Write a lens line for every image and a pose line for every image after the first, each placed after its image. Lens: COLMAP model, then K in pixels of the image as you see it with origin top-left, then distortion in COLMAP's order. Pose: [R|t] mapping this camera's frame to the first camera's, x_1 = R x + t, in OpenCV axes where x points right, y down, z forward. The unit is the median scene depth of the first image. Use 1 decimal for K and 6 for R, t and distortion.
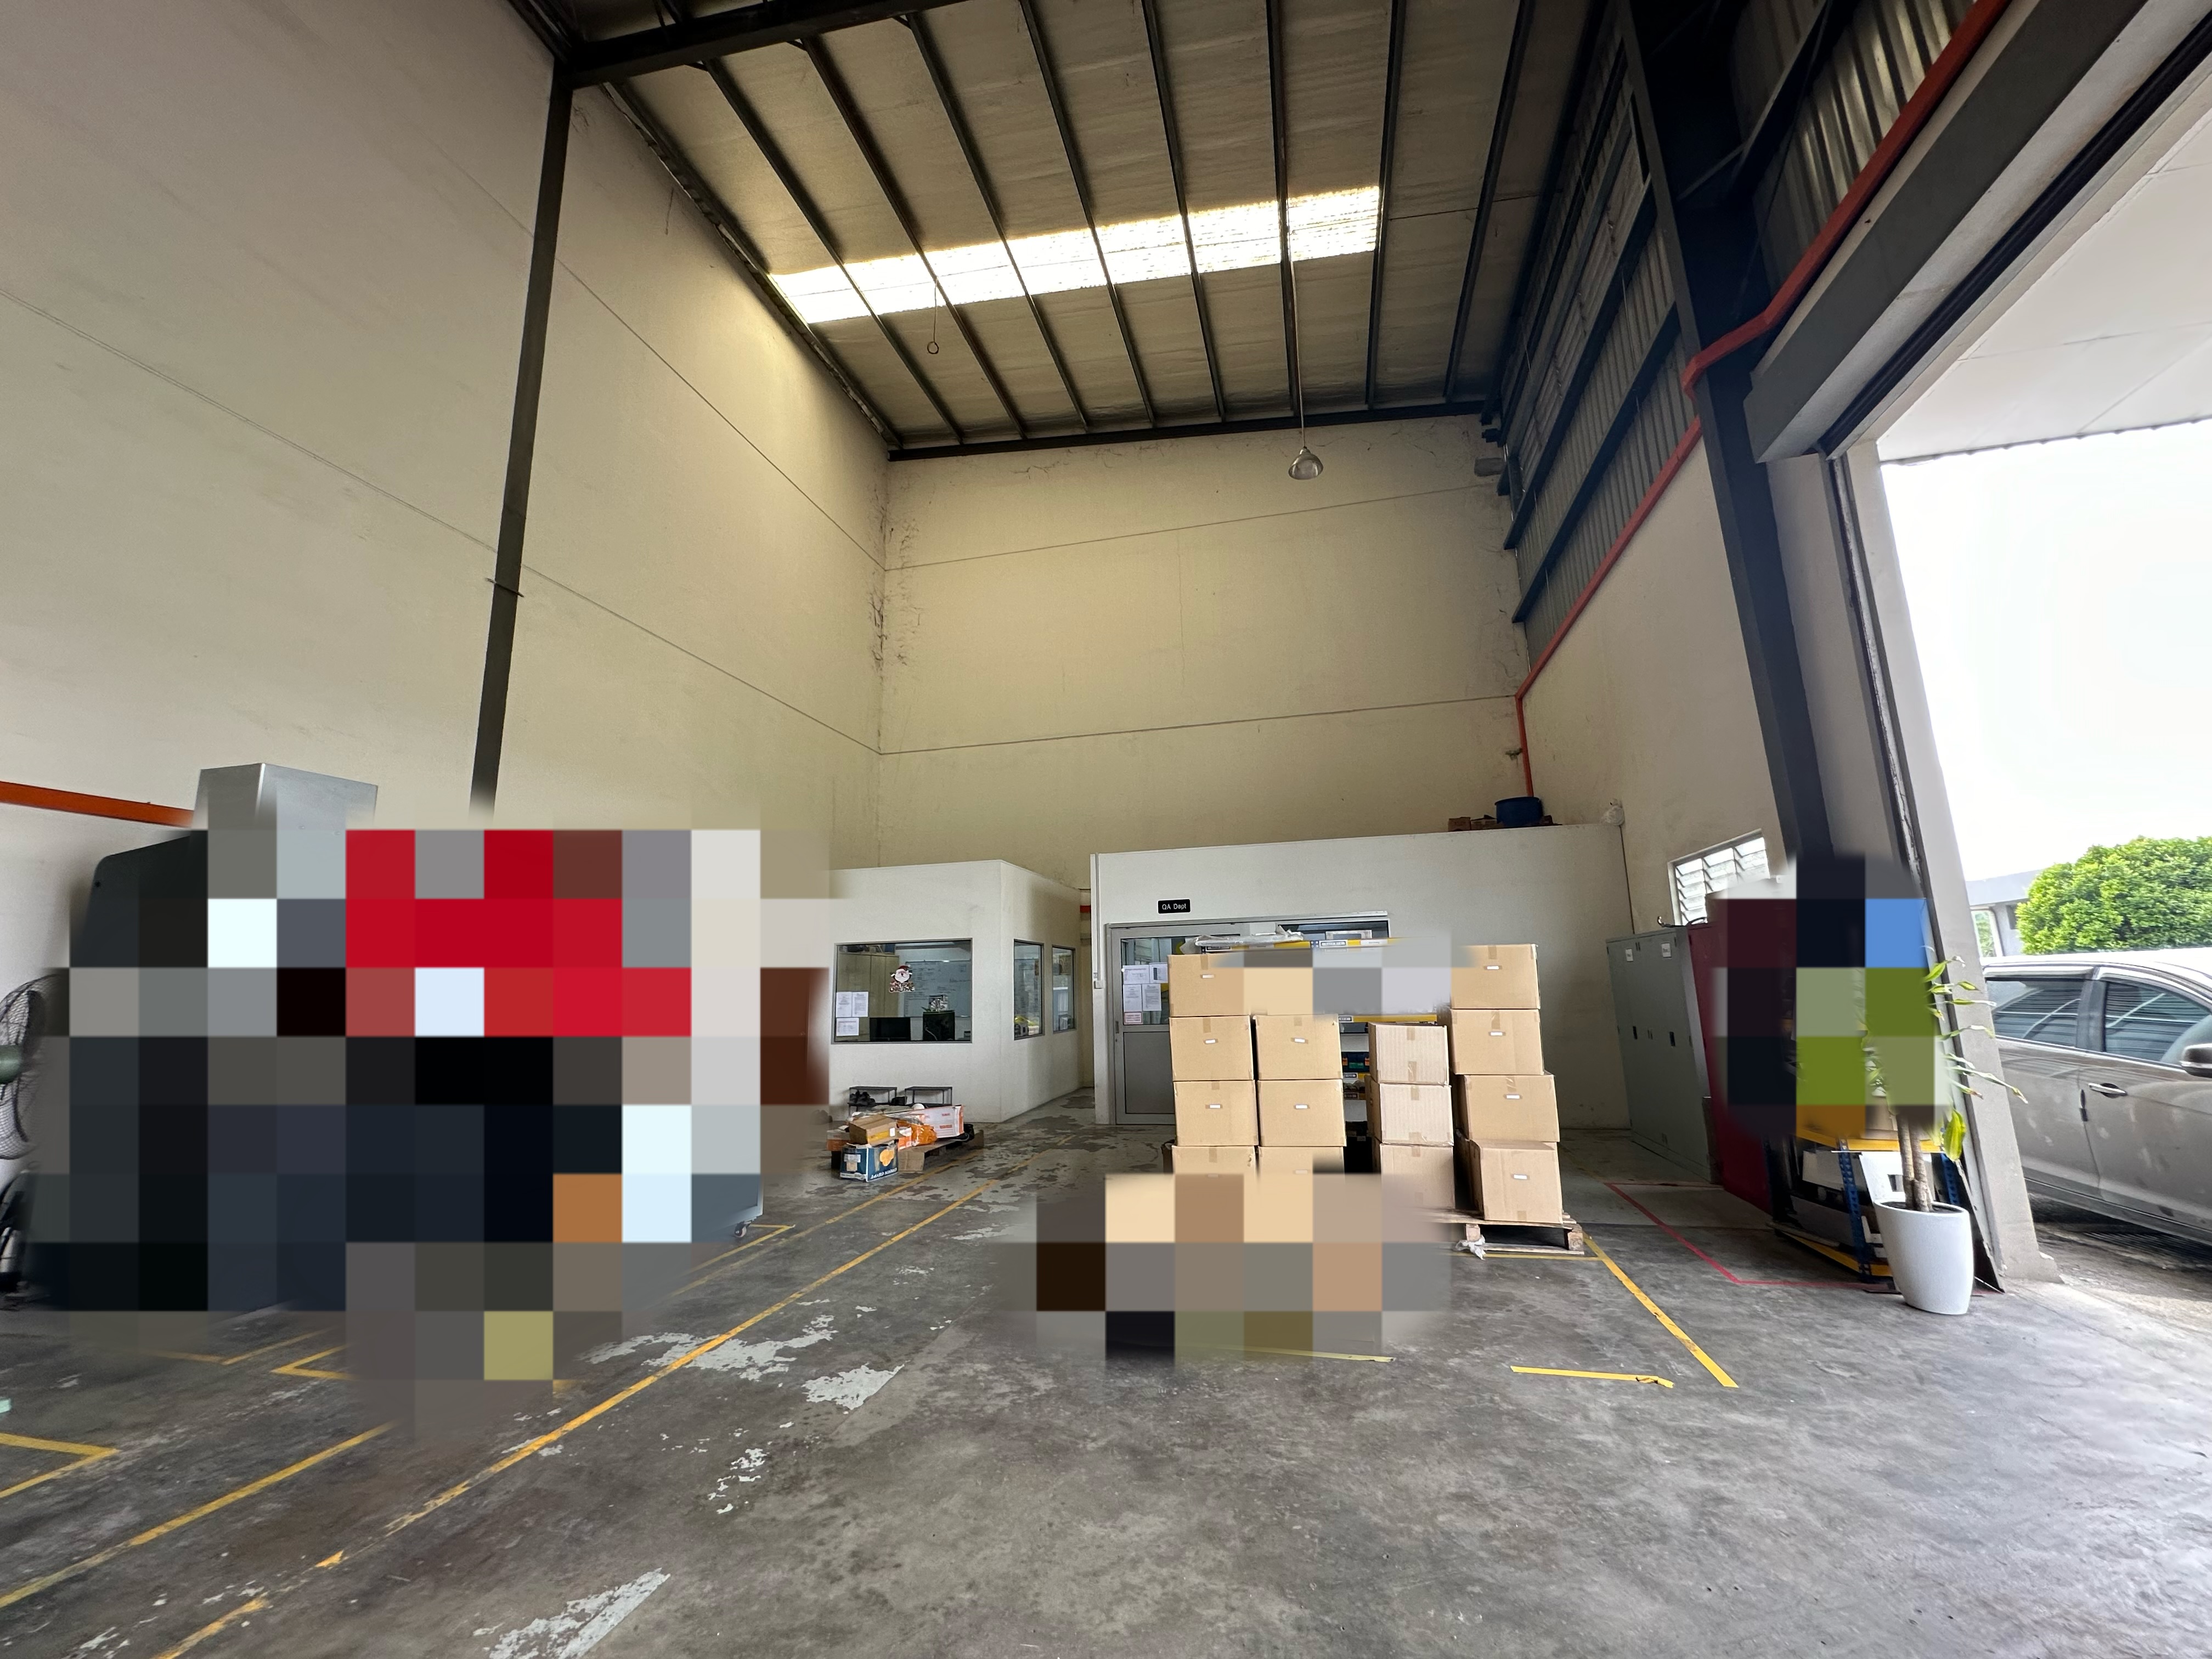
lens RADIAL K [[882.6, 0, 1105.8], [0, 882.6, 827.7], [0, 0, 1]] dist [-0.000927, -0.000345]
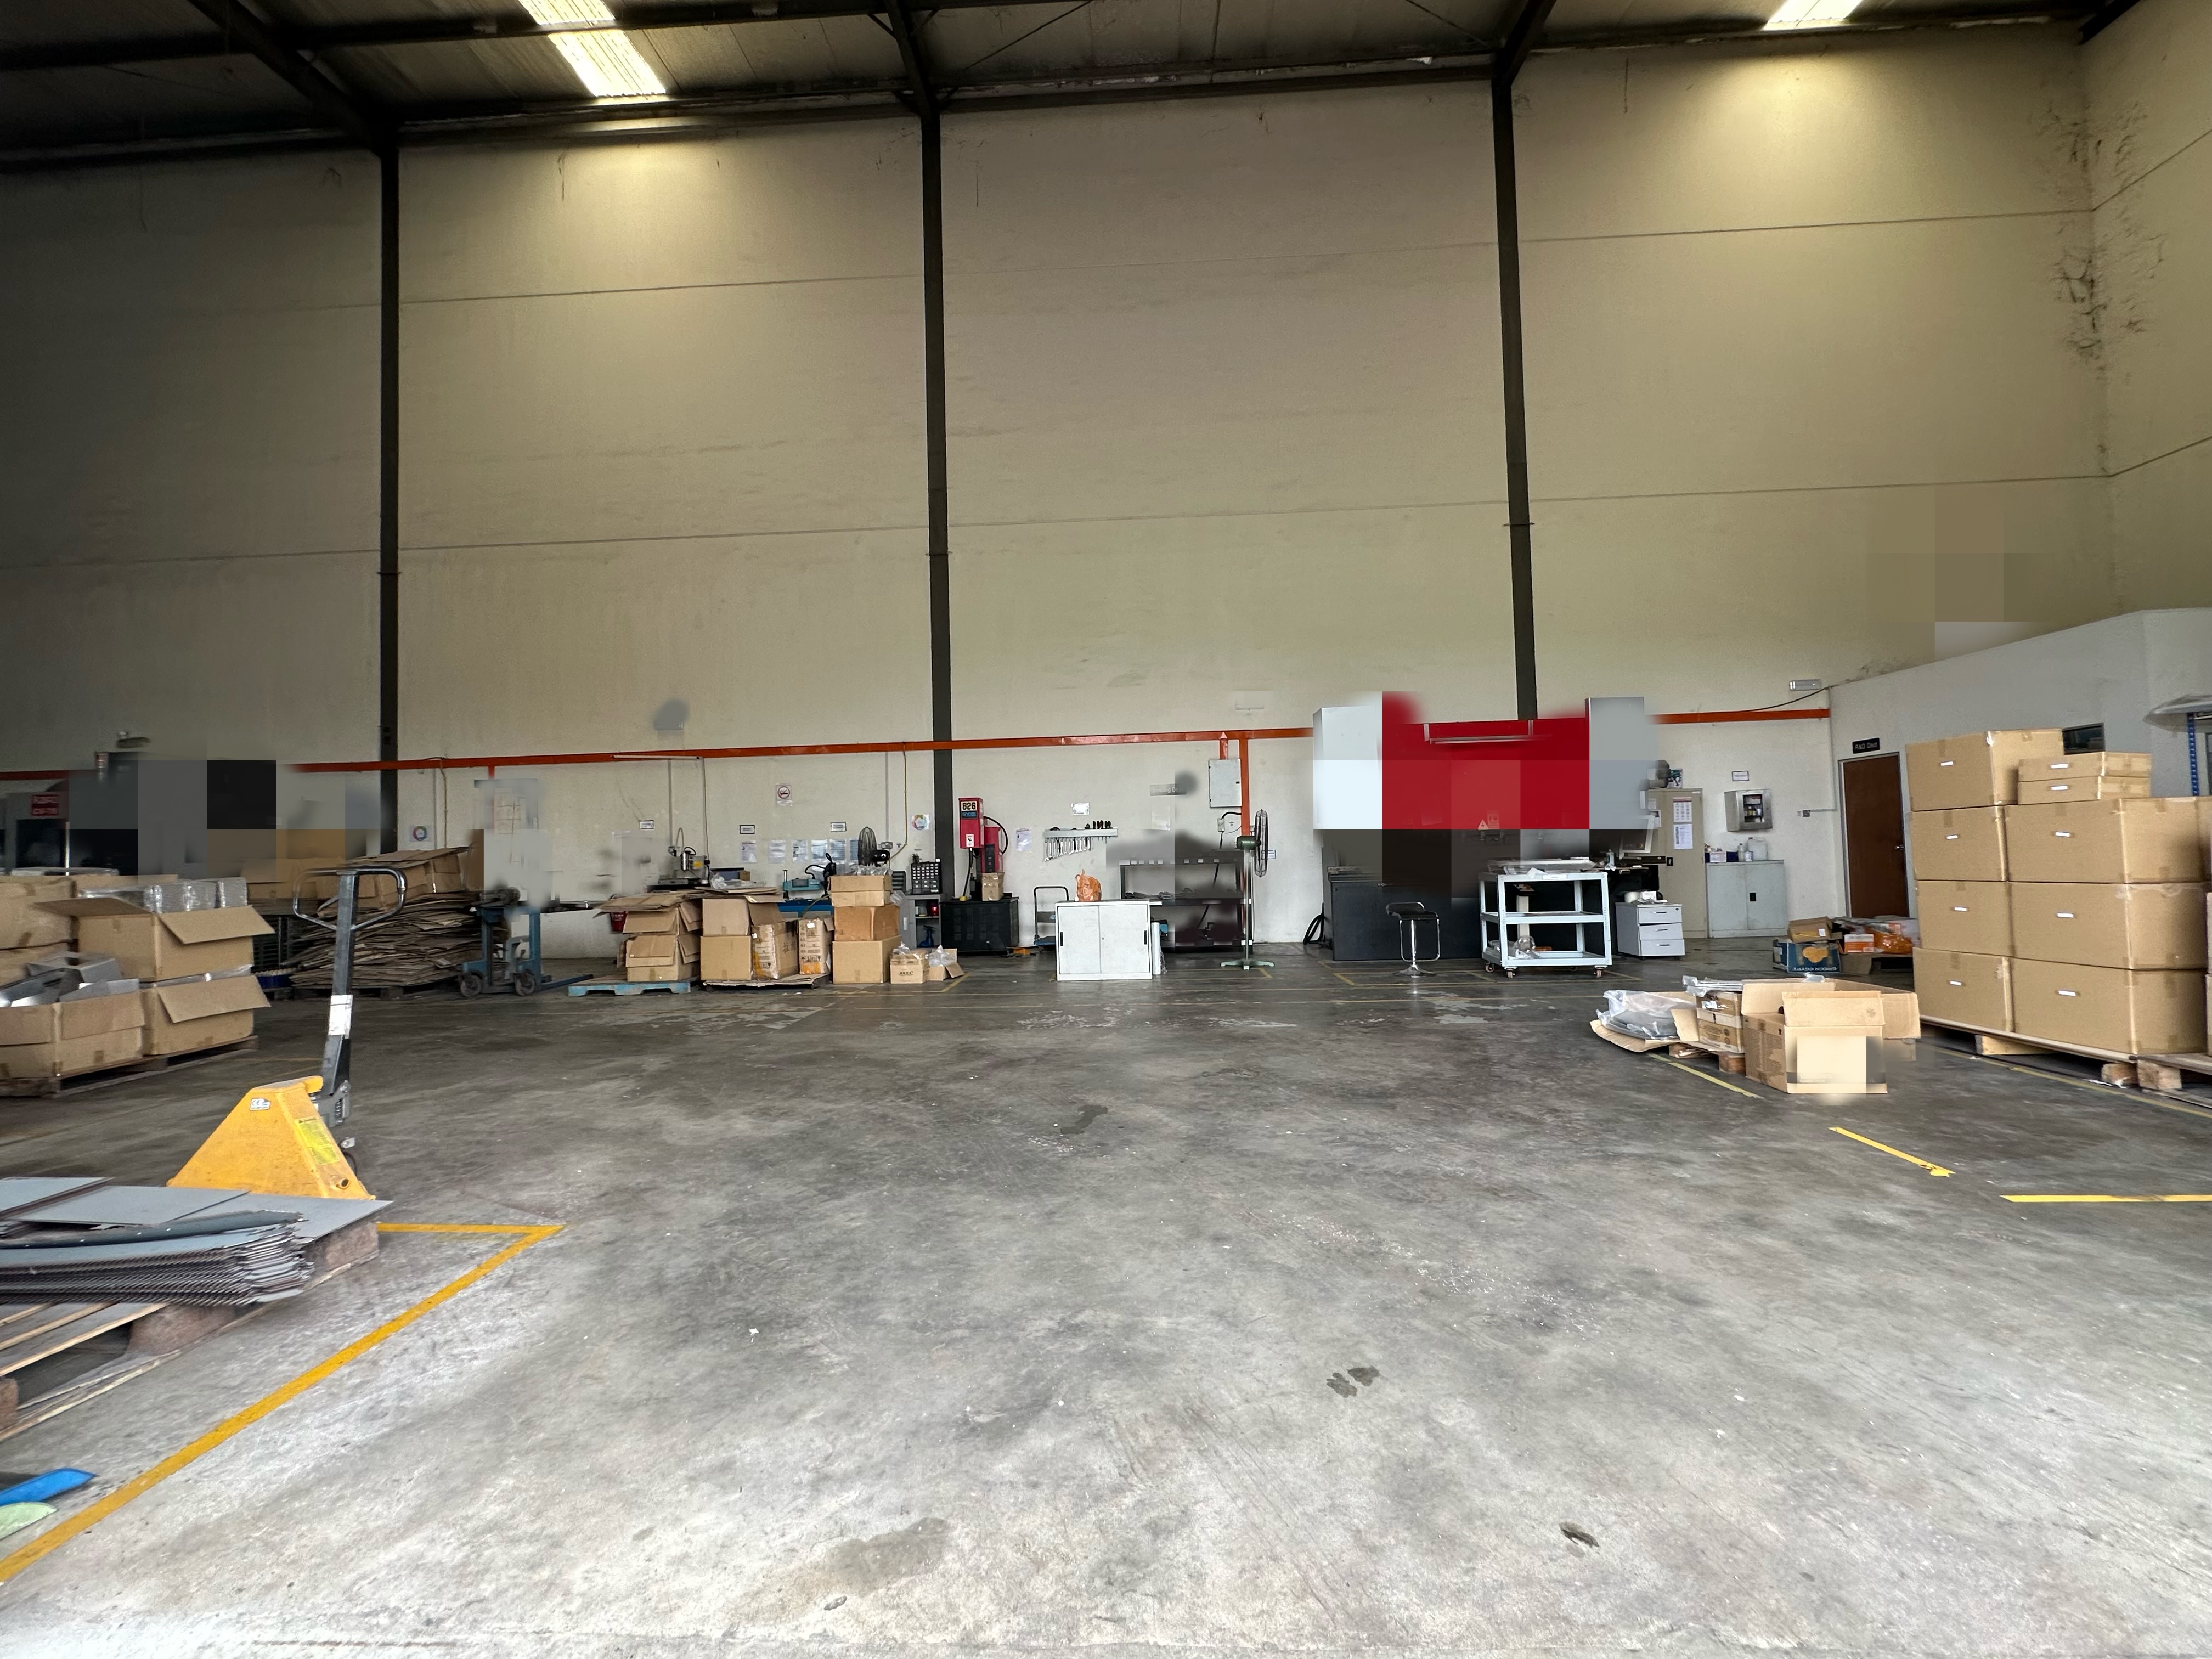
lens RADIAL K [[882.6, 0, 1105.8], [0, 882.6, 827.7], [0, 0, 1]] dist [-0.000927, -0.000345]
pose [[0.194917, -0.017228, -0.980668, 1.383144], [0.201382, 0.979247, 0.022824, 0.076724], [0.959923, -0.201938, 0.194341, 0.052446]]
